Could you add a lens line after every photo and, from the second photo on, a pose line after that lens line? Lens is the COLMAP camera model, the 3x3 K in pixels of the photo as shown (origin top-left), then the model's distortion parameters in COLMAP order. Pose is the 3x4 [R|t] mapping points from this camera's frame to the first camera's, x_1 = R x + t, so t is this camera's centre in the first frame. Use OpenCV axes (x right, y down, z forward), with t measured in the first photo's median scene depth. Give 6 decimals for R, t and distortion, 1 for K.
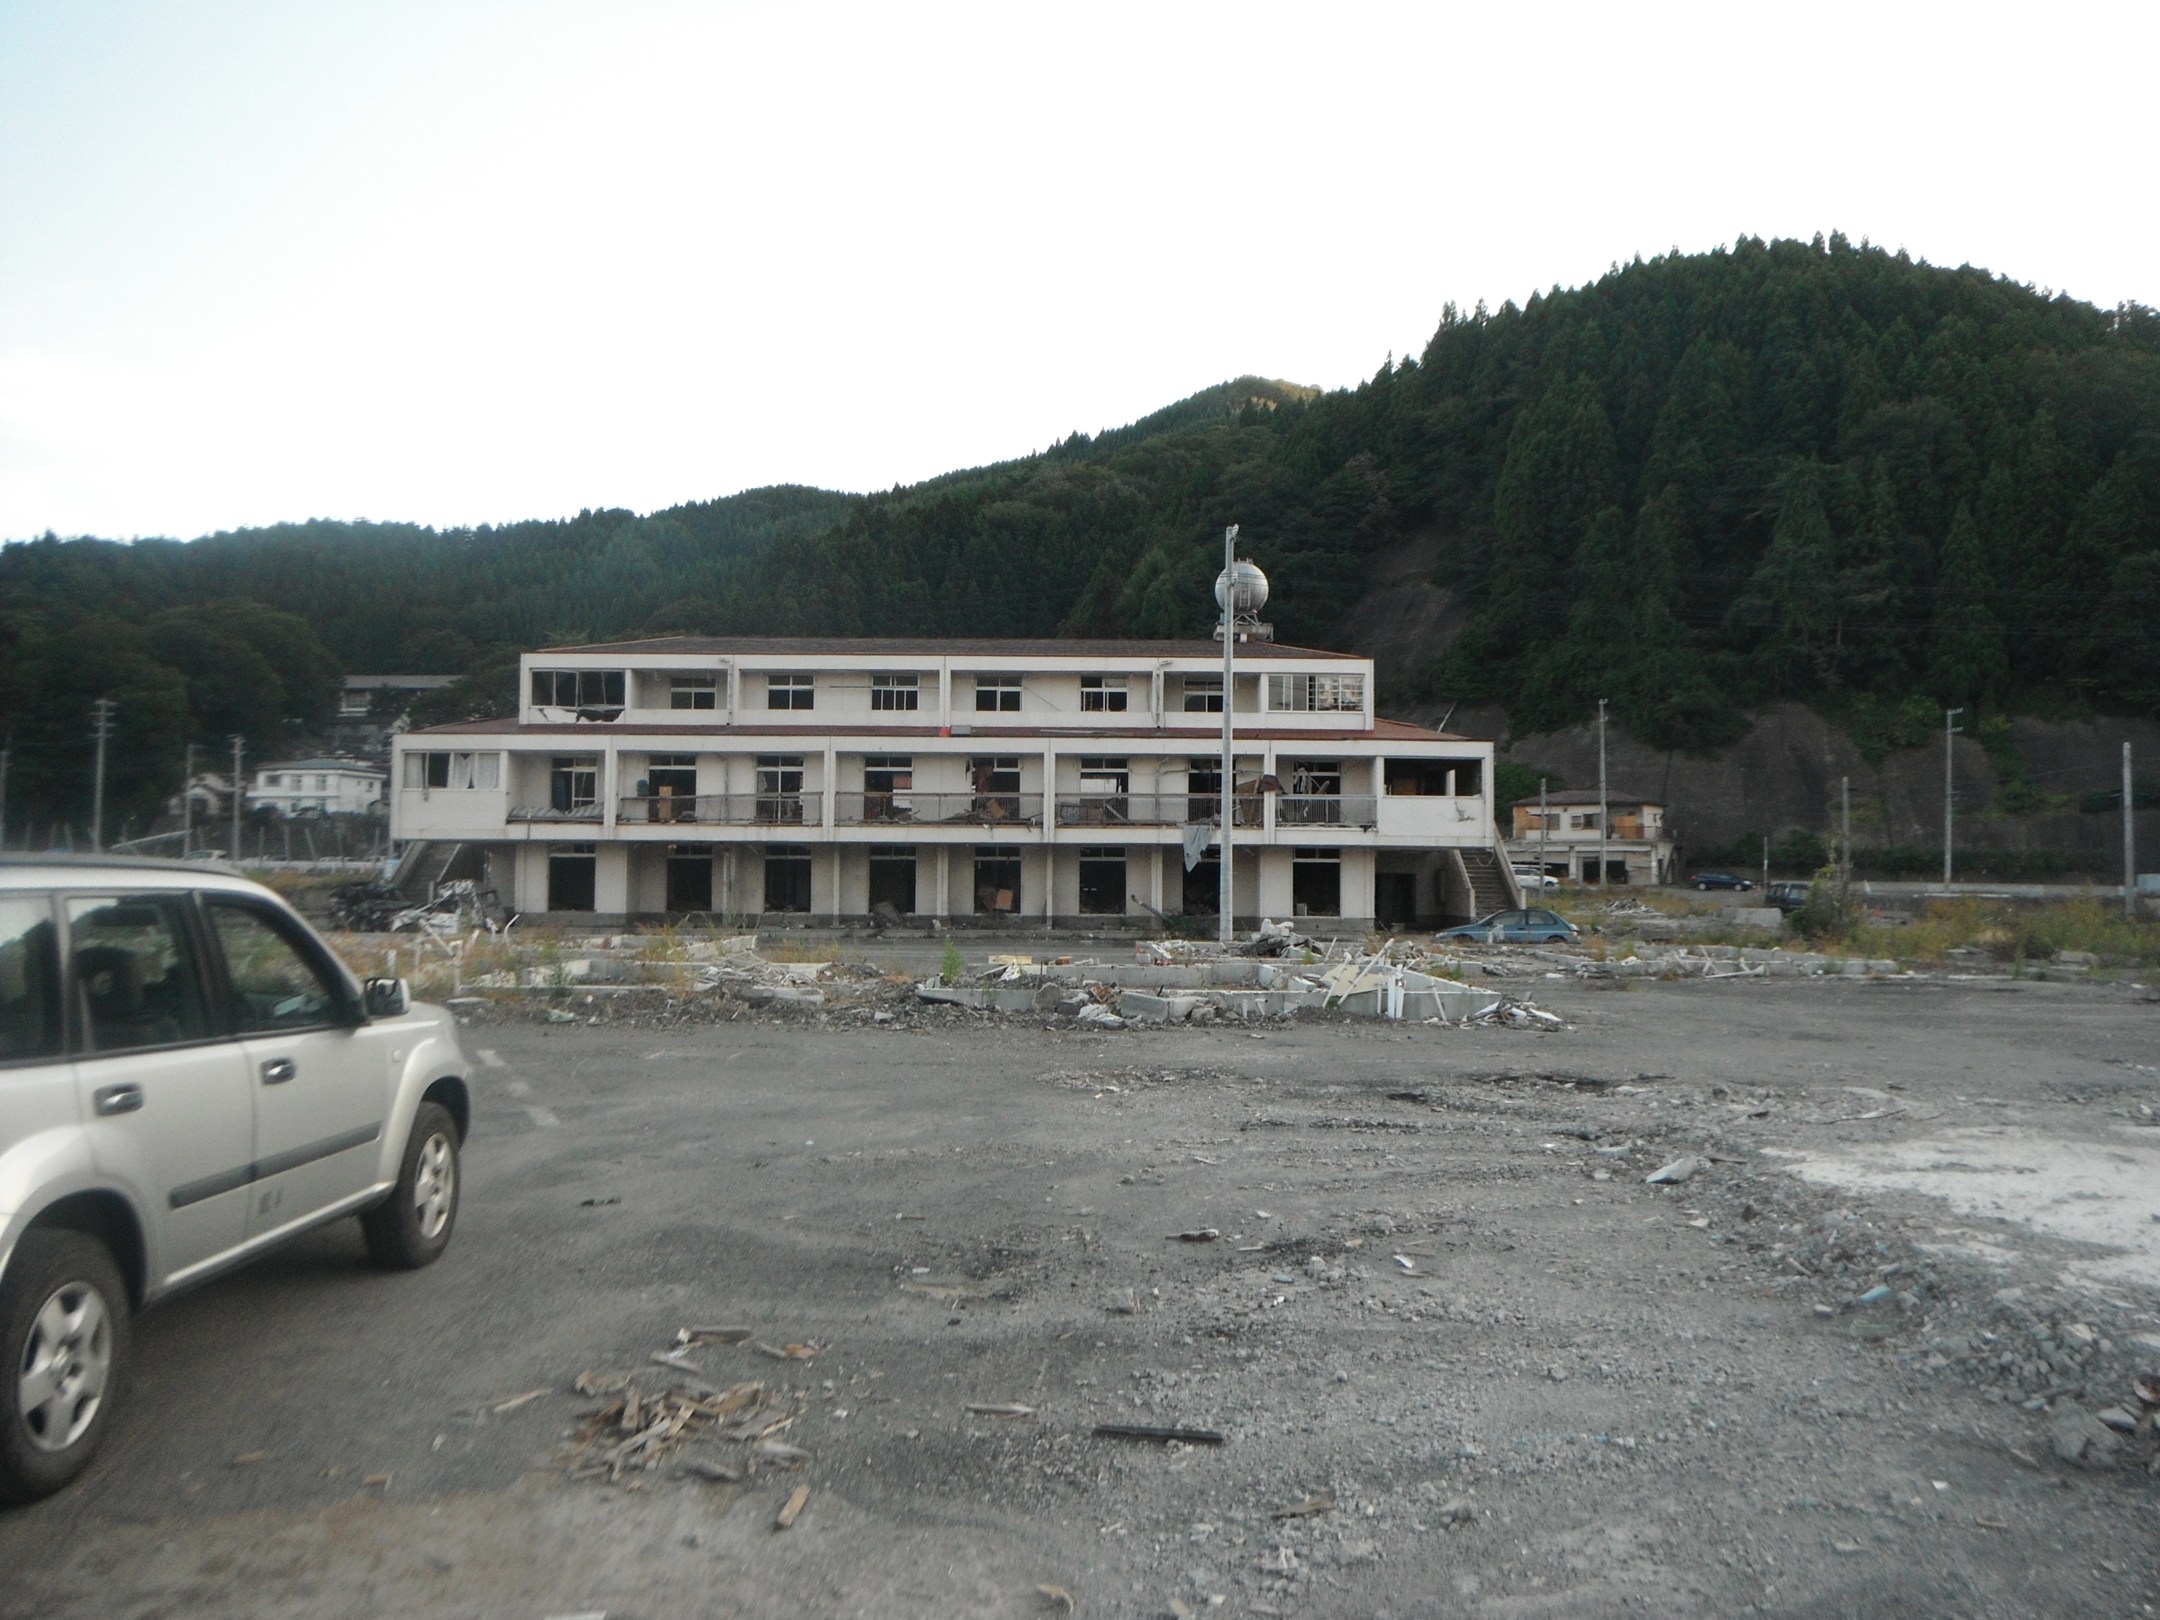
lens RADIAL K [[1765.7, 0, 1080.0], [0, 1765.7, 810.0], [0, 0, 1]] dist [-0.107145, -0.003304]
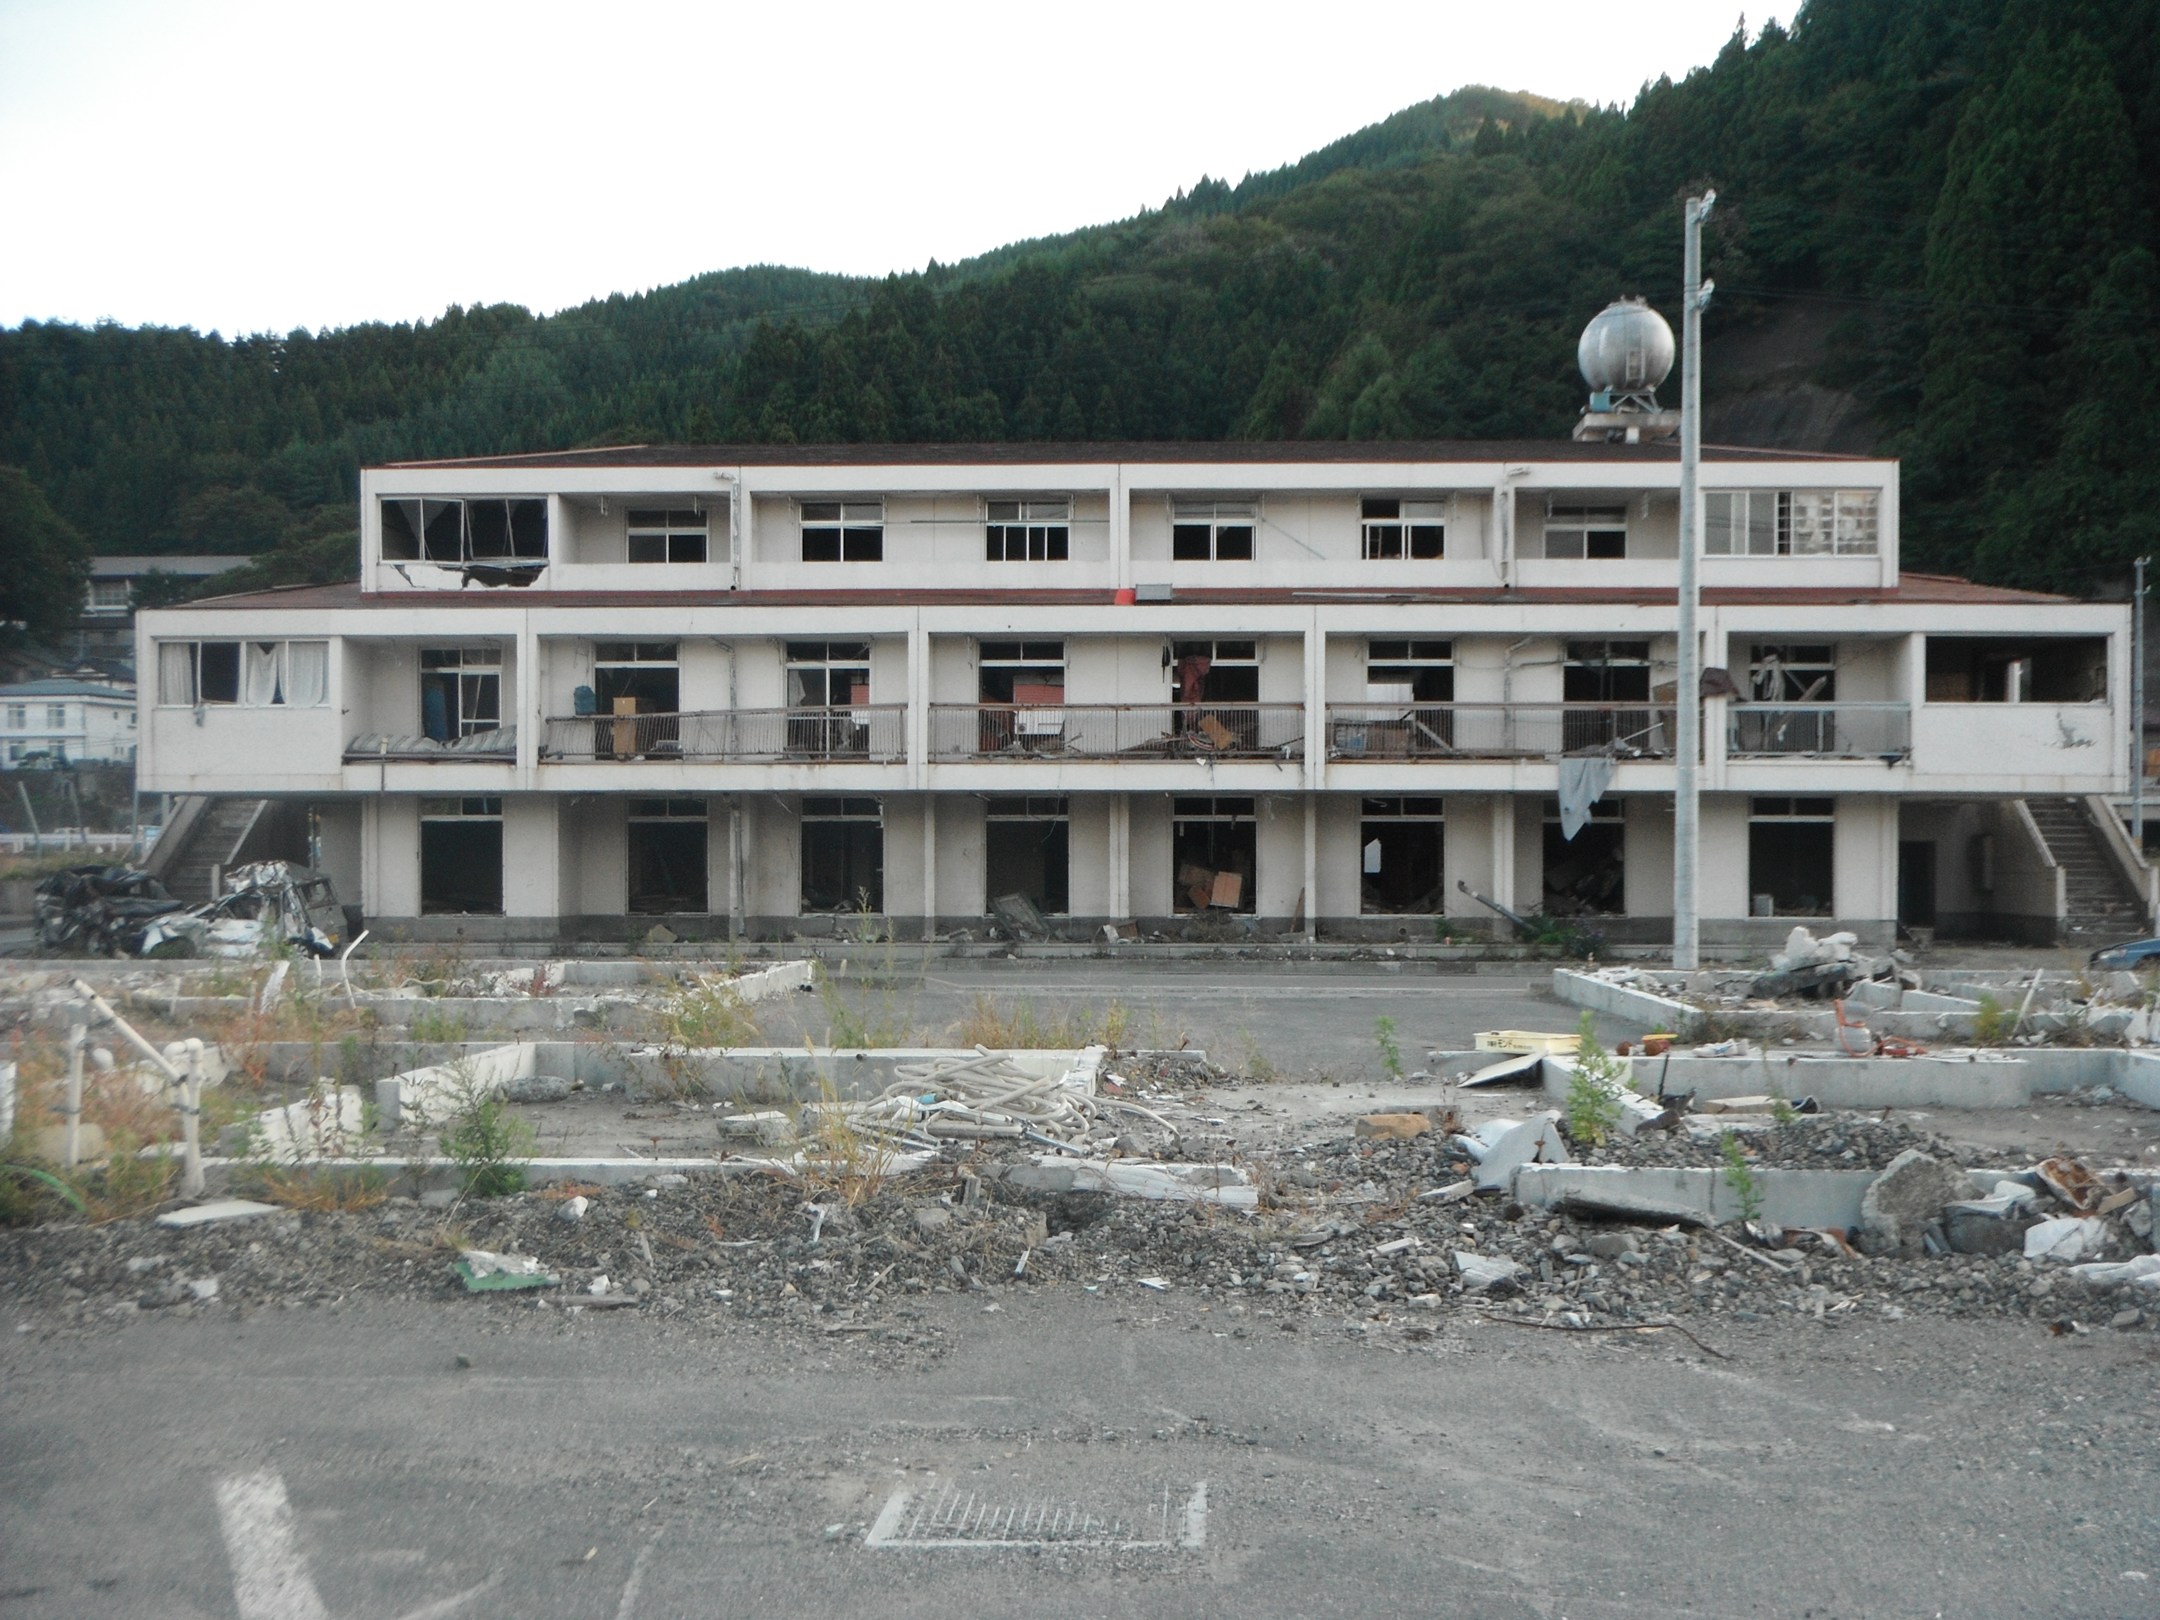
lens RADIAL K [[2044.0, 0, 1083.1], [0, 2044.0, 907.3], [0, 0, 1]] dist [-0.046021, 0.105753]
pose [[0.999648, -0.005559, 0.025932, -0.102761], [0.003843, 0.997828, 0.065766, 0.011982], [-0.026242, -0.065644, 0.997498, 0.321871]]
